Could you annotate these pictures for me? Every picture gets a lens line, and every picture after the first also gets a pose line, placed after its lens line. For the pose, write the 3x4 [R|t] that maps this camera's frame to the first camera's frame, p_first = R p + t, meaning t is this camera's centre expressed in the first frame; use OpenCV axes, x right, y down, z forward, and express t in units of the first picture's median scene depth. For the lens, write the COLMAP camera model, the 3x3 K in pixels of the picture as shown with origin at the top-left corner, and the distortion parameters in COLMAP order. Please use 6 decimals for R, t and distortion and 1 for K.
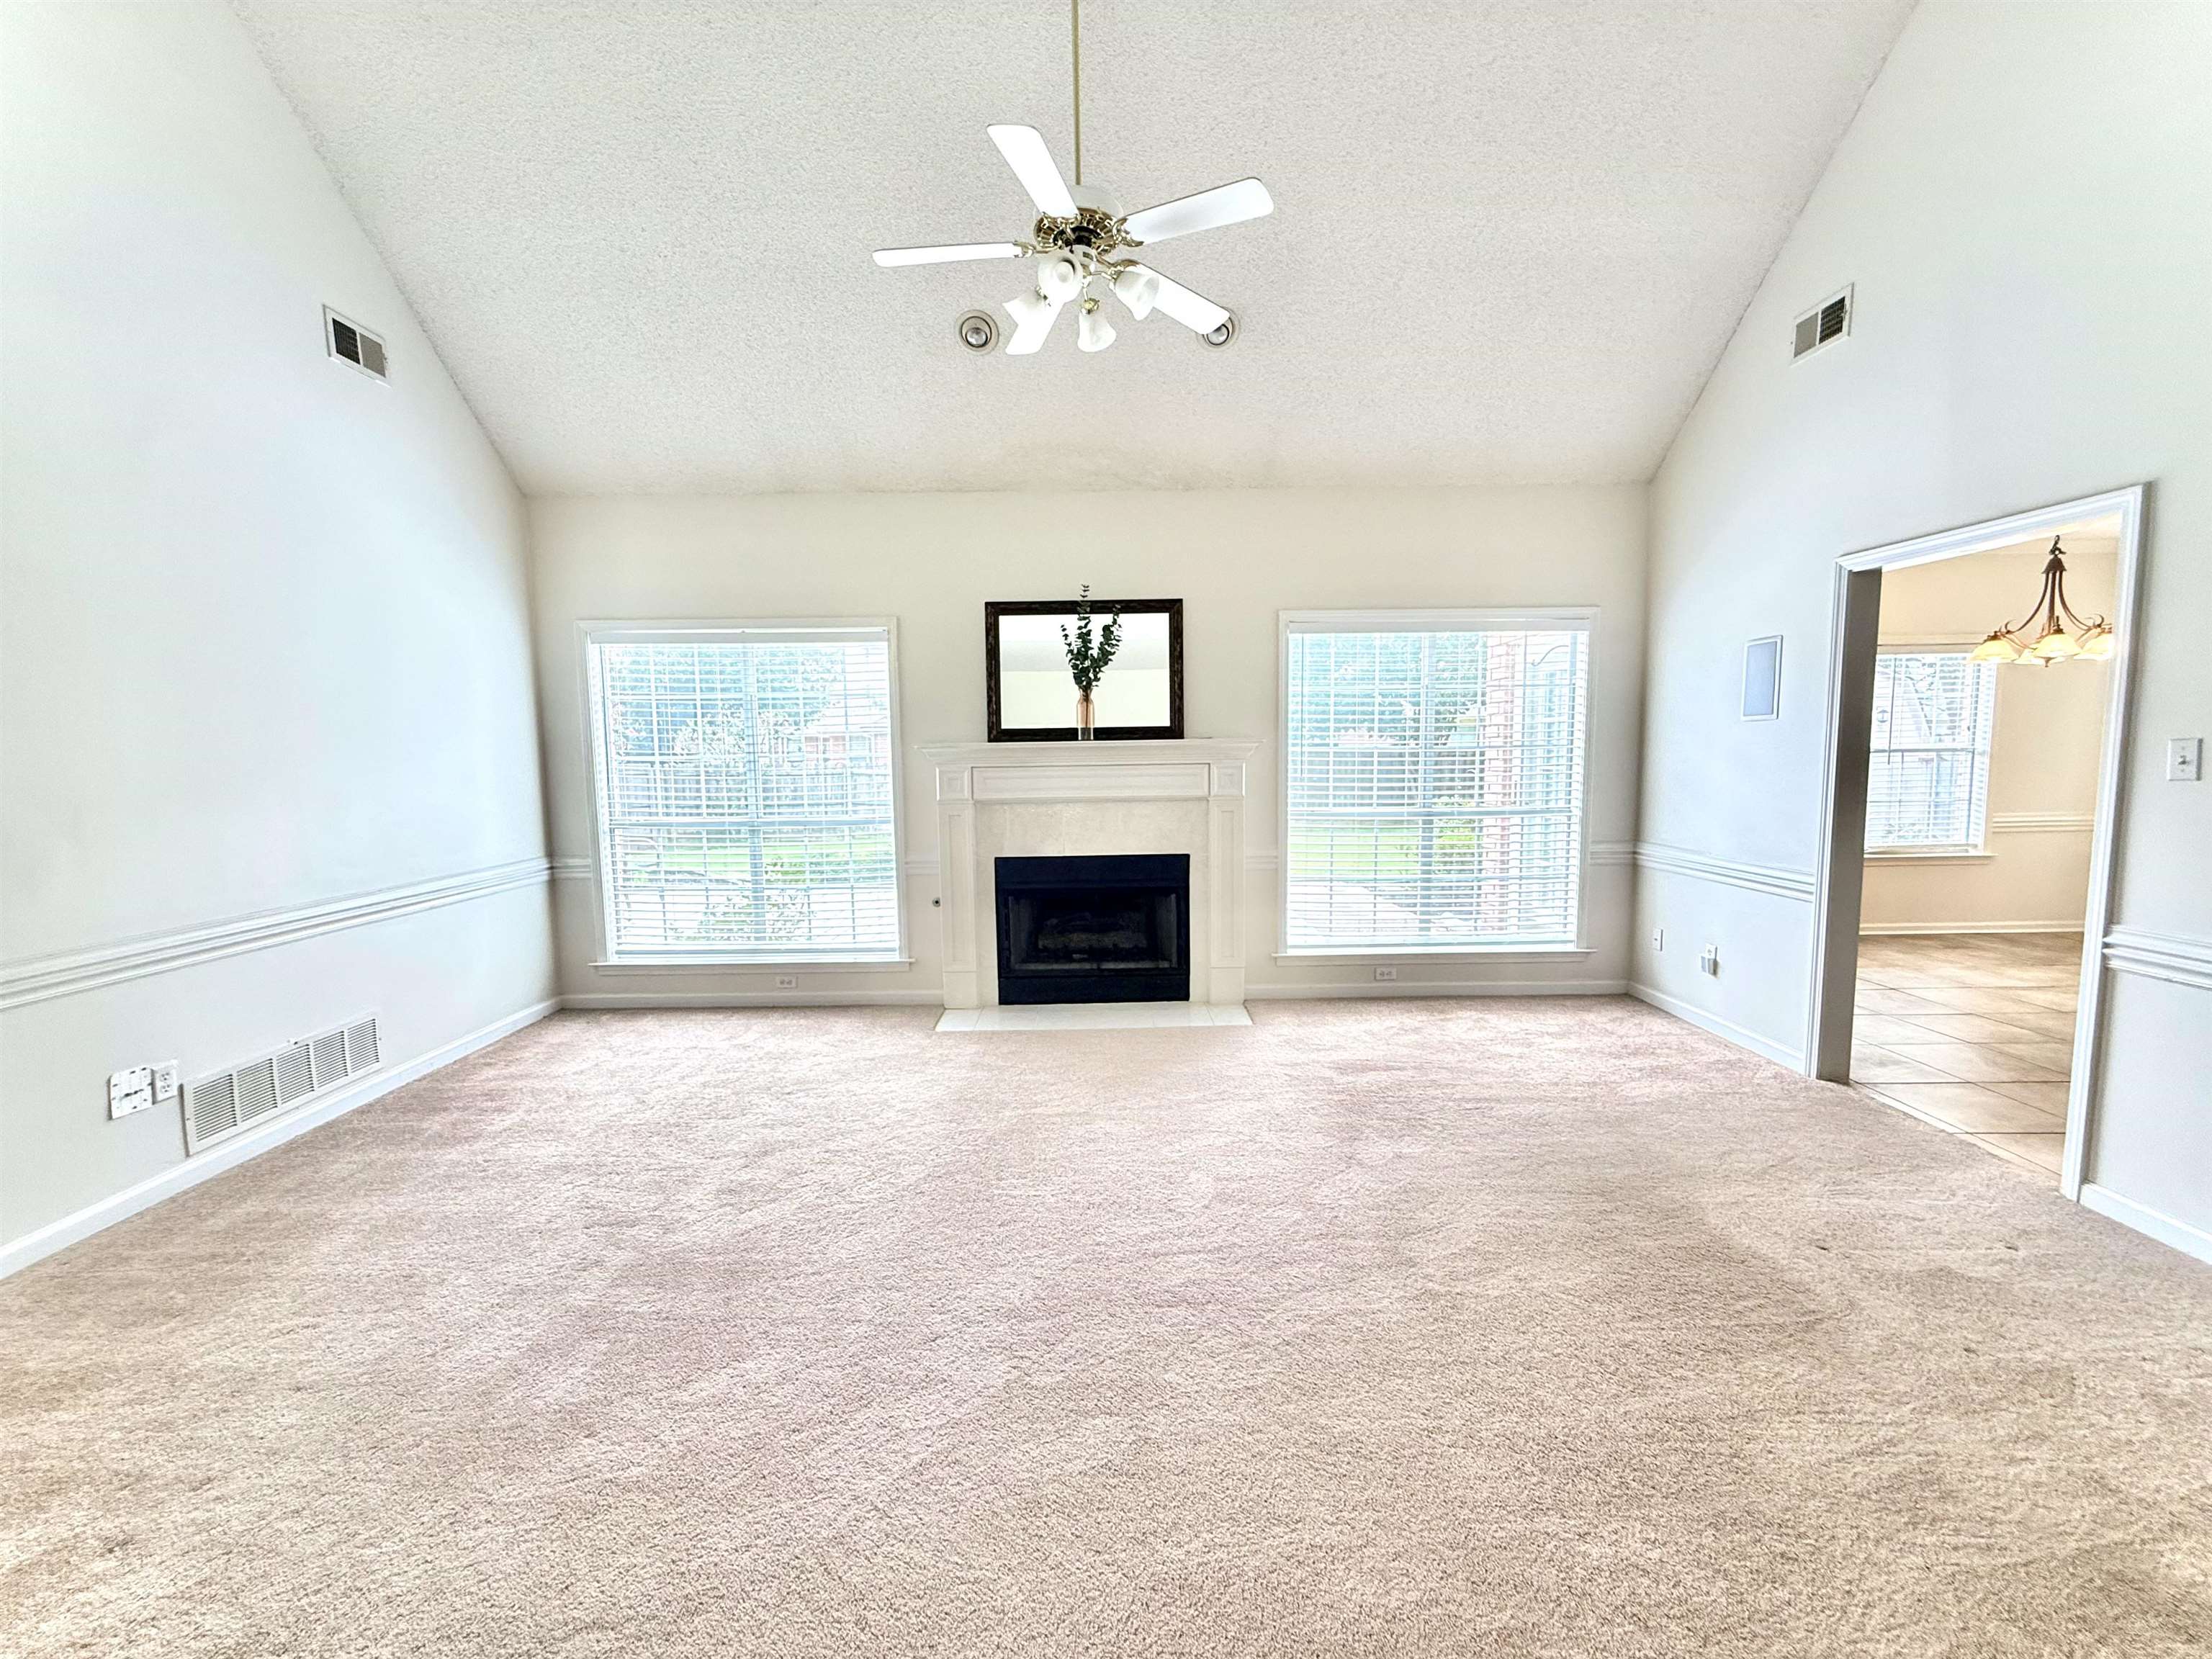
lens RADIAL K [[889.9, 0, 1102.8], [0, 889.9, 832.8], [0, 0, 1]] dist [-0.002500, -0.000167]
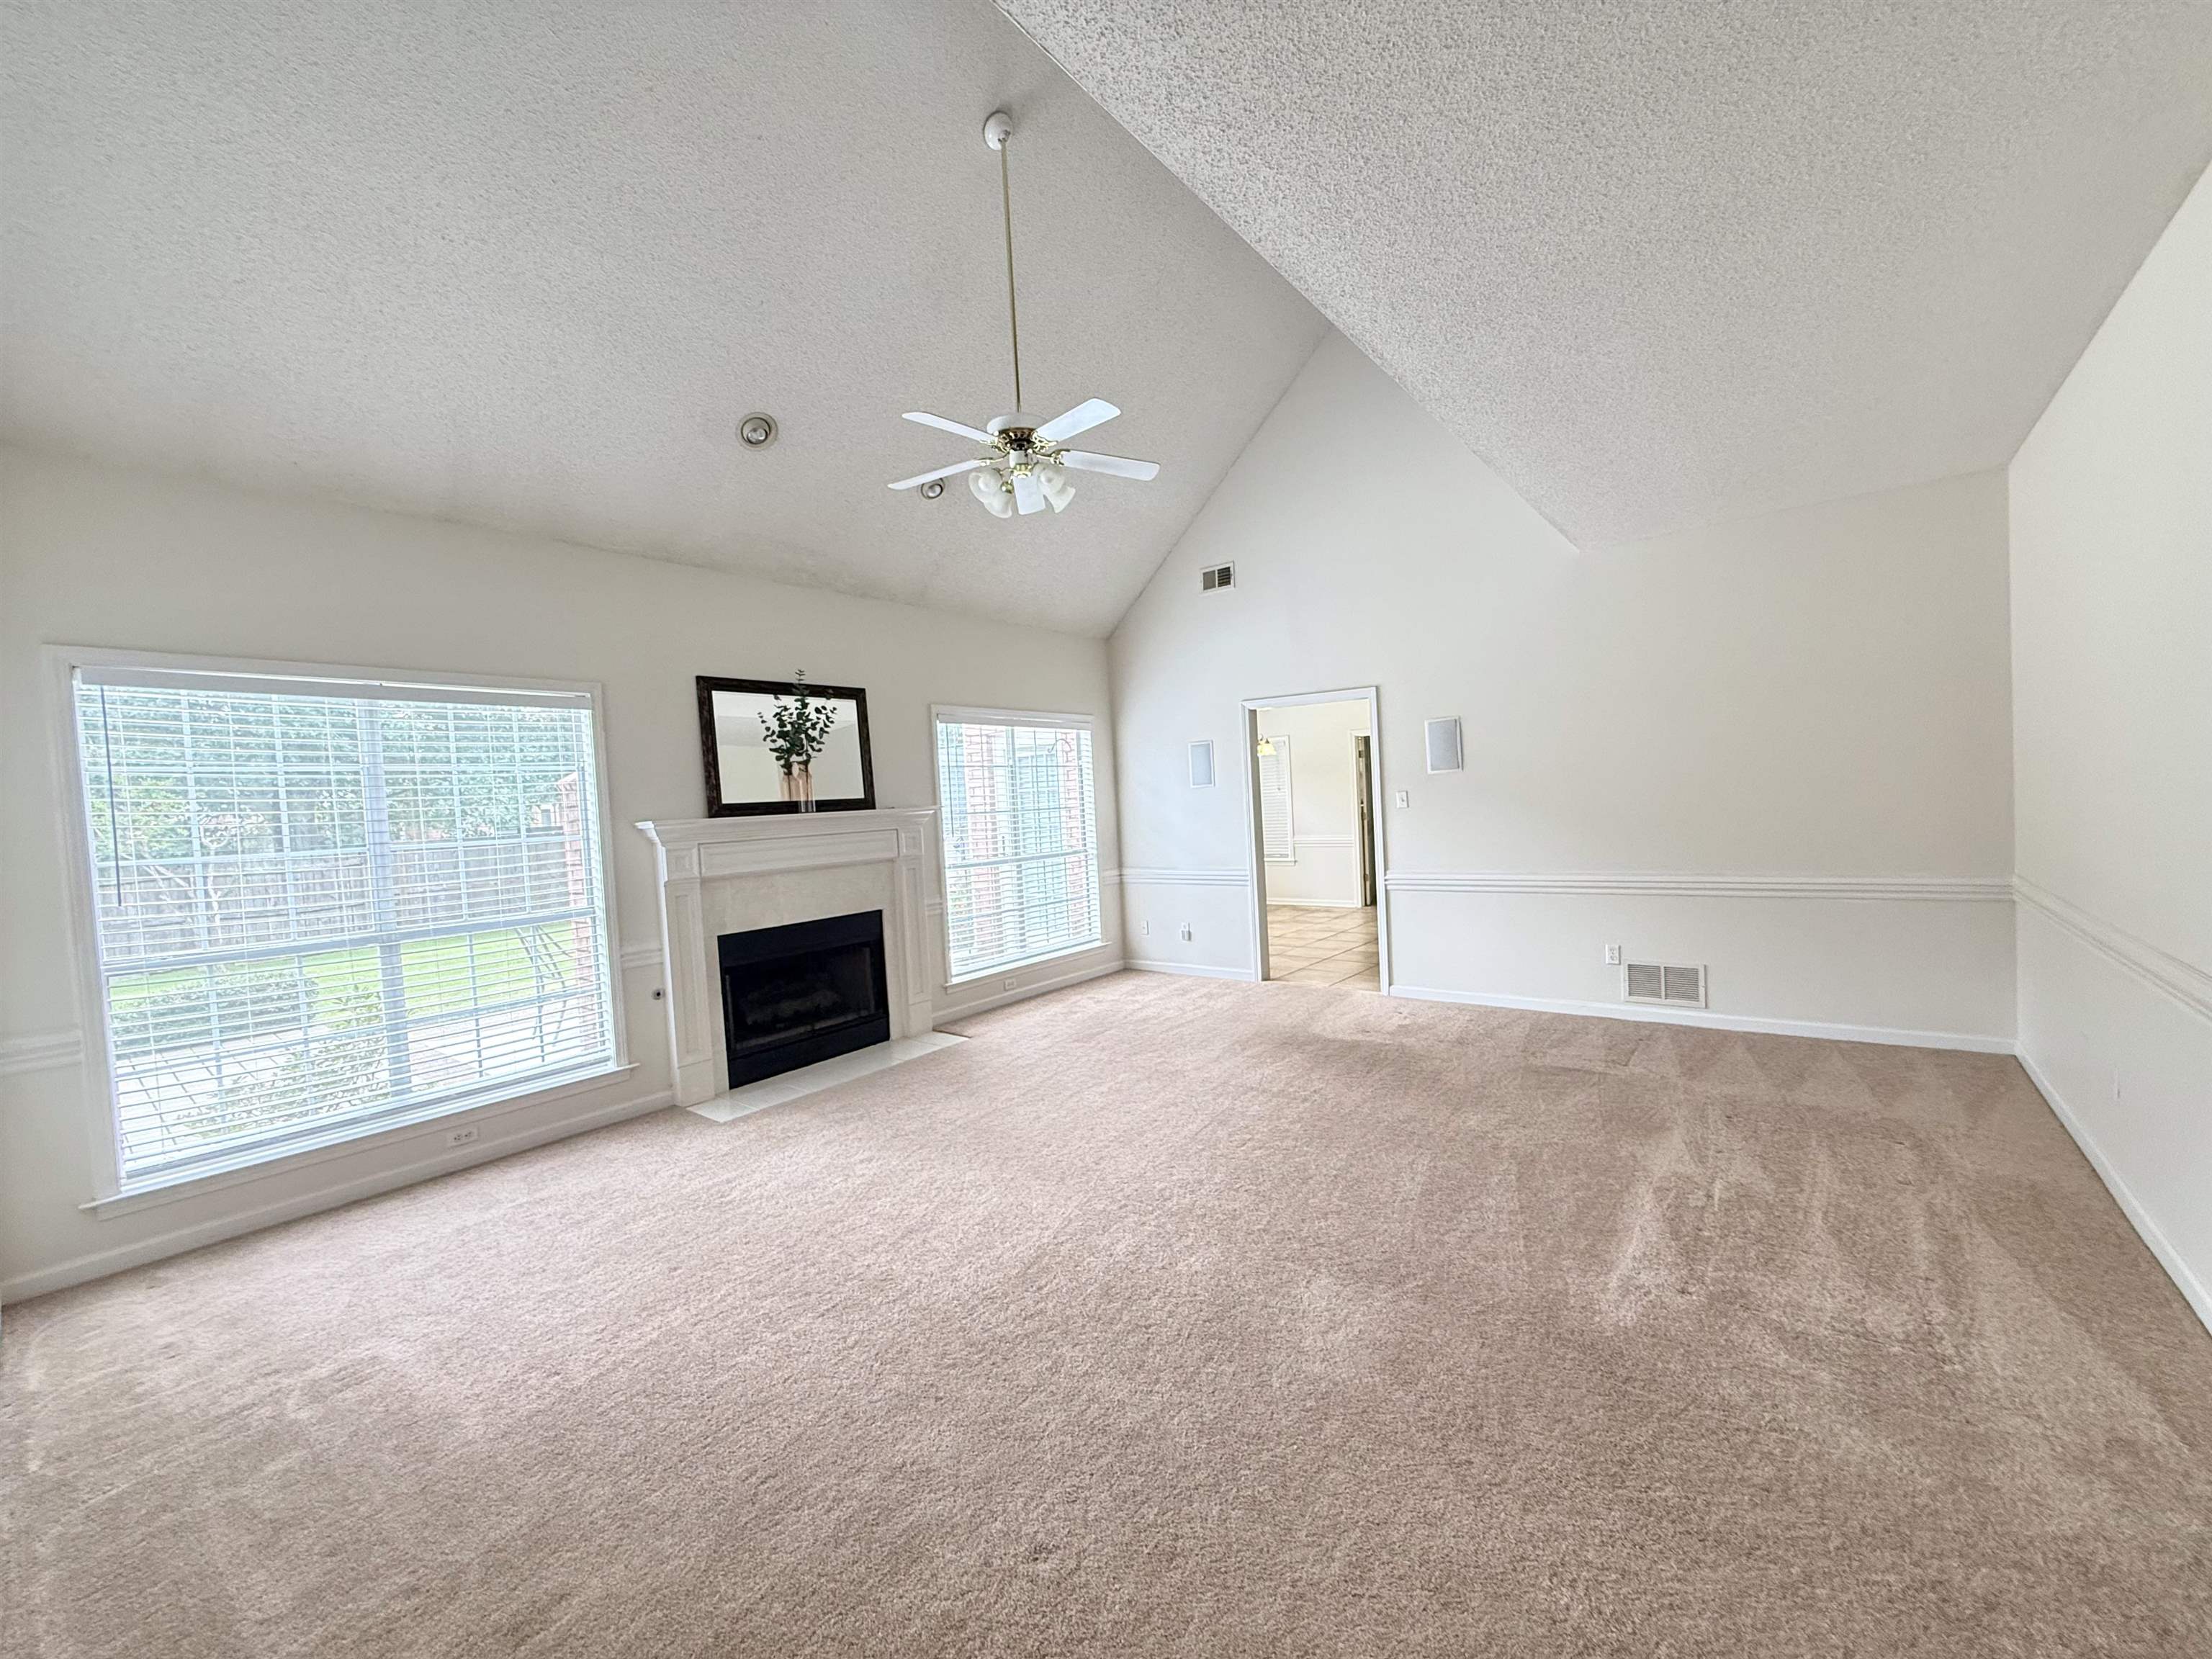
lens RADIAL K [[889.9, 0, 1109.2], [0, 889.9, 827.5], [0, 0, 1]] dist [-0.002500, -0.000167]
pose [[0.618449, -0.042575, 0.784670, -0.624885], [0.116265, 0.992499, -0.037785, -0.003593], [-0.777176, 0.114597, 0.618761, 0.059389]]
